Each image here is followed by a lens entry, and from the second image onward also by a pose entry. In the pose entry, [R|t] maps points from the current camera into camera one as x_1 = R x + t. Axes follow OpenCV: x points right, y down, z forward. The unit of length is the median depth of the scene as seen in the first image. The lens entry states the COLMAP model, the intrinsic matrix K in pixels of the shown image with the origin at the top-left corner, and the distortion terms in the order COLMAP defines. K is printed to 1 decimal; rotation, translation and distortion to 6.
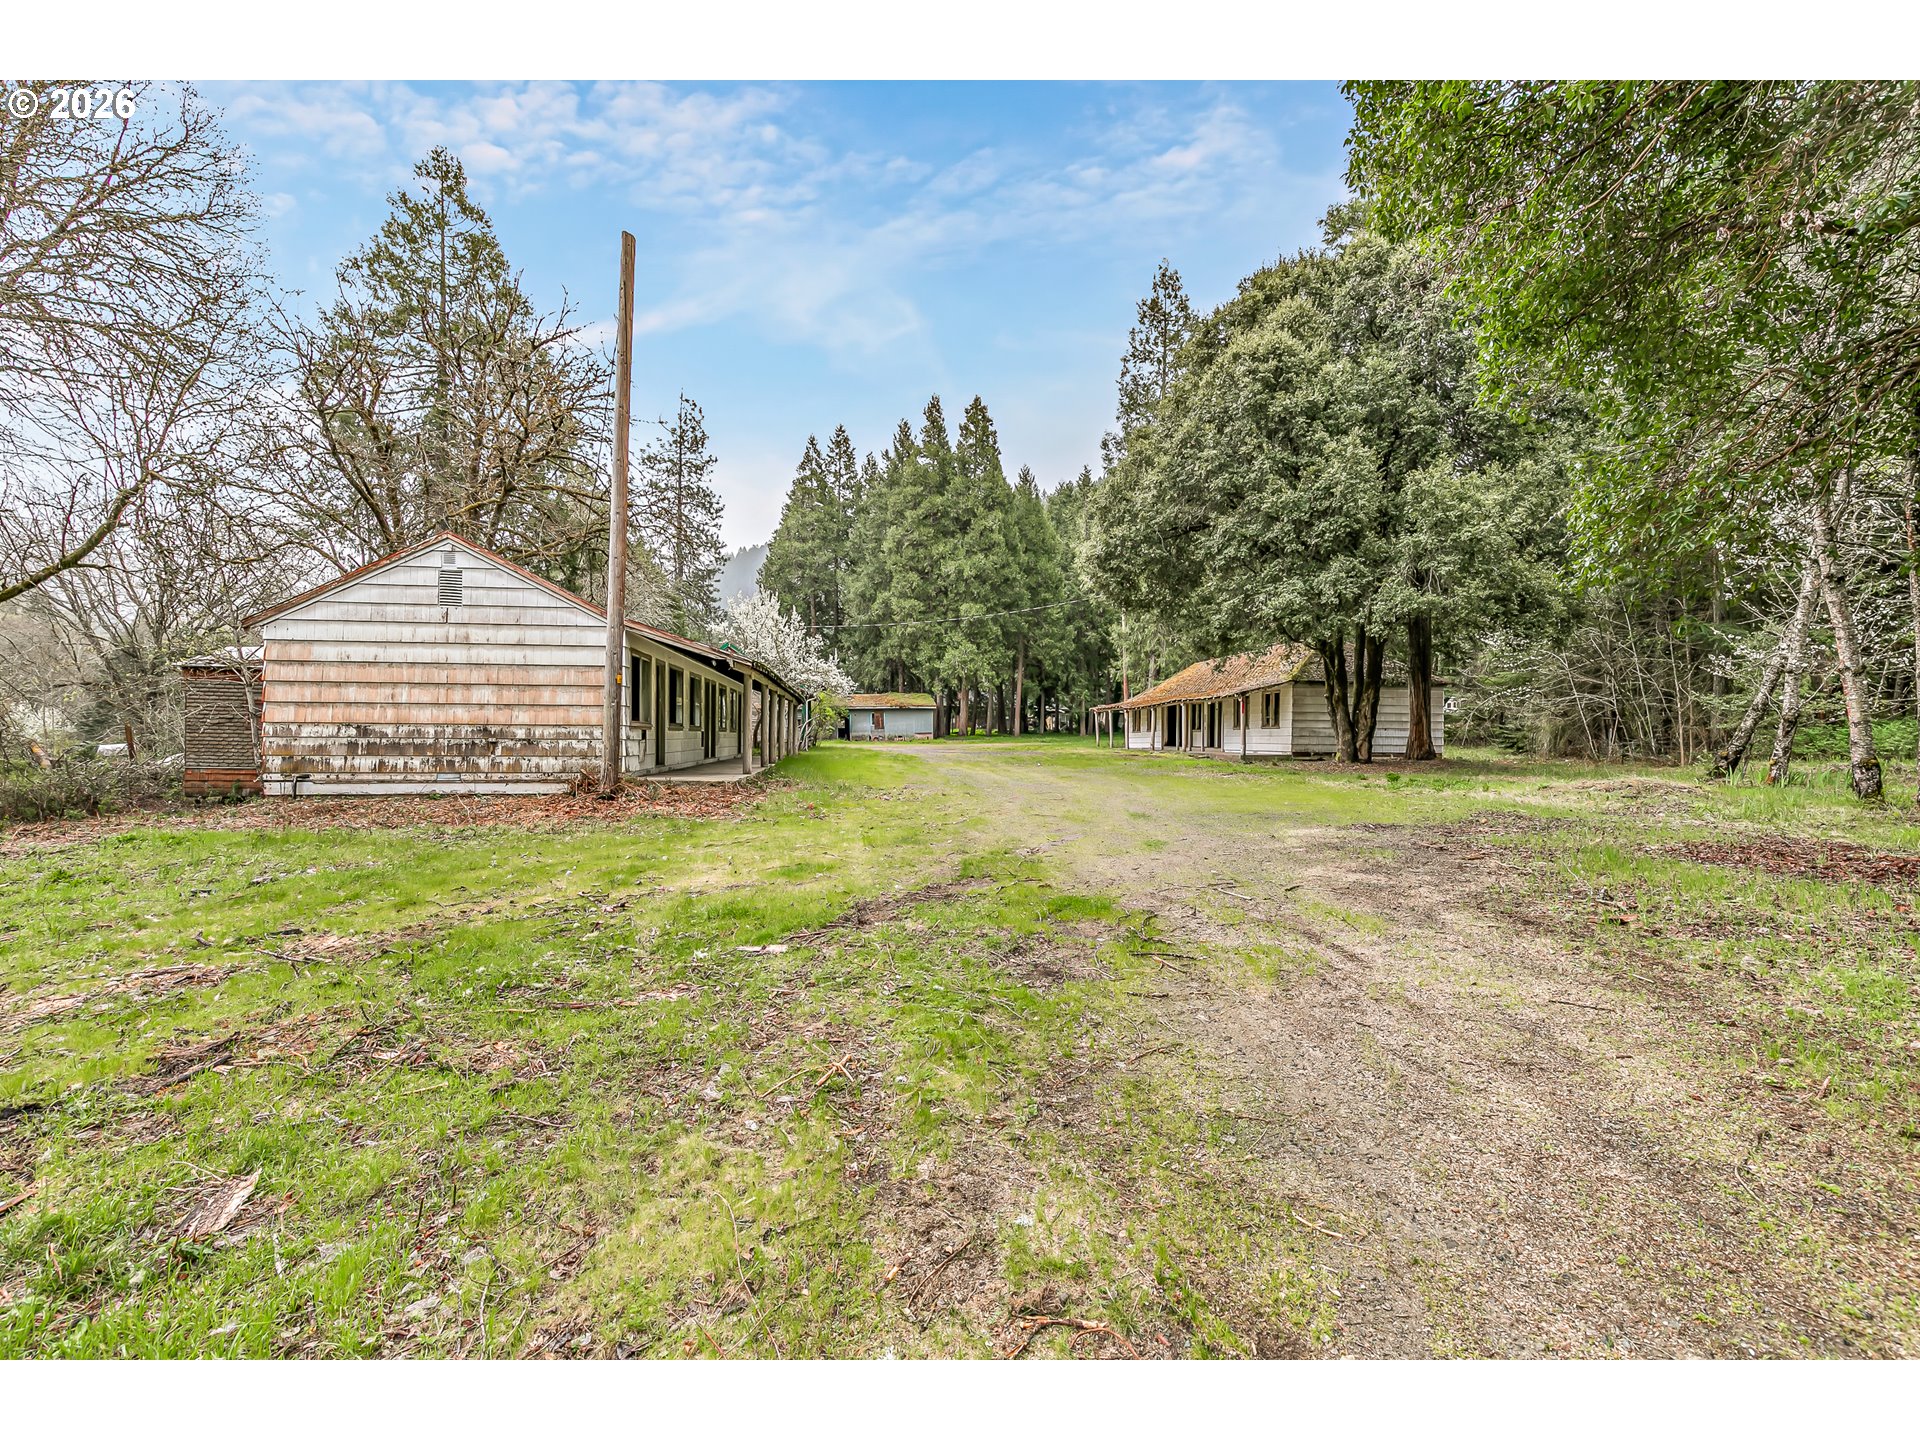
lens RADIAL K [[908.0, 0, 957.8], [0, 908.0, 721.9], [0, 0, 1]] dist [0.002916, 0.000199]
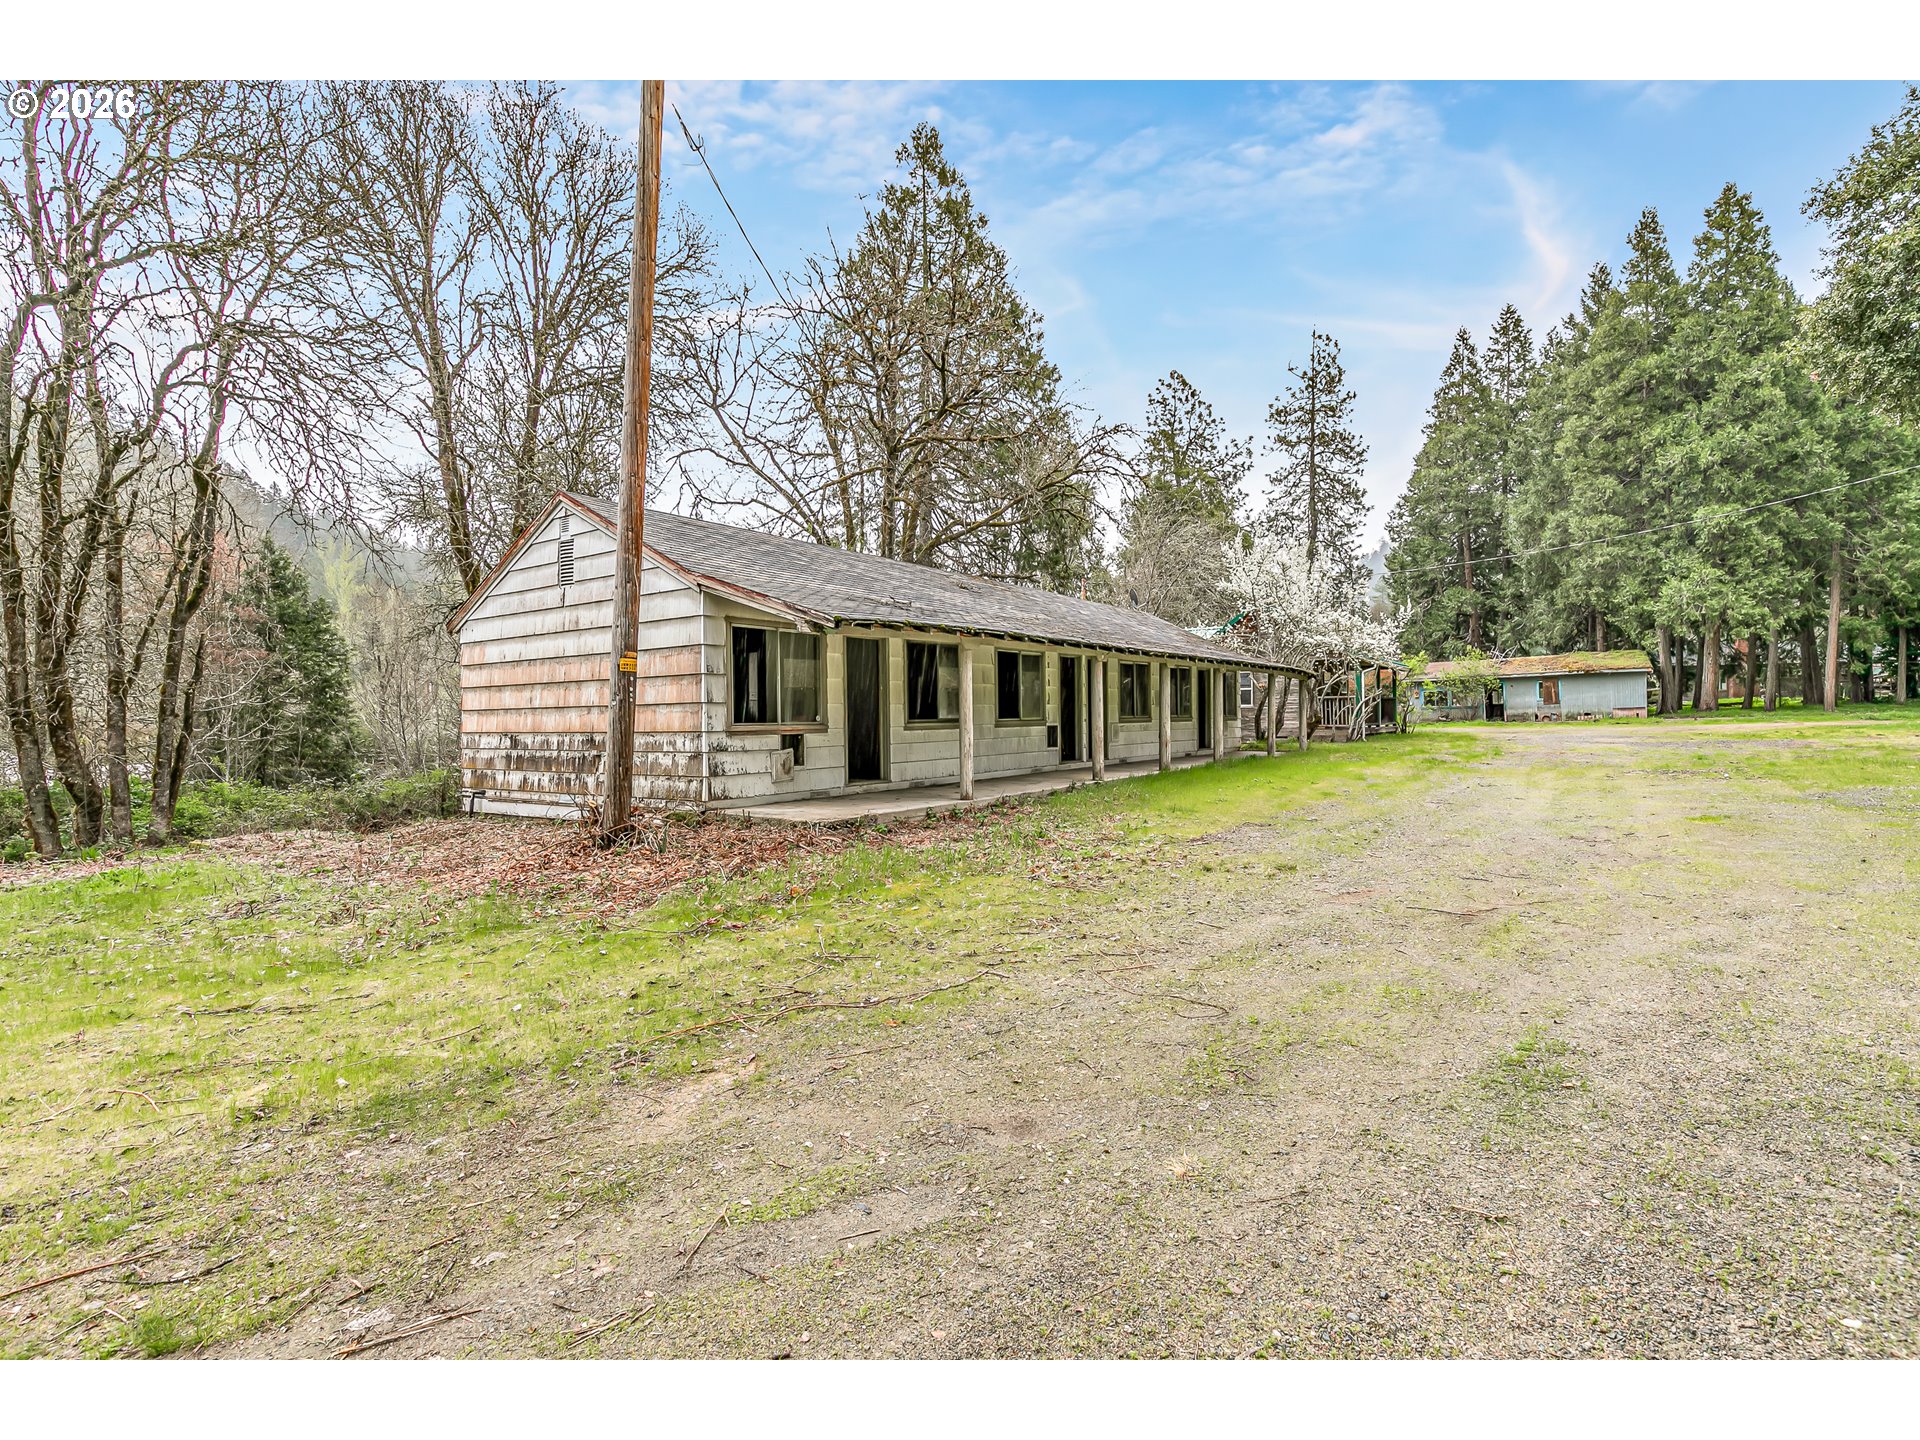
lens RADIAL K [[908.0, 0, 964.2], [0, 908.0, 714.0], [0, 0, 1]] dist [0.002916, 0.000199]
pose [[0.733607, -0.021500, -0.679233, 0.058260], [0.031843, 0.999489, 0.002755, -0.001191], [0.678827, -0.023650, 0.733917, 0.157302]]
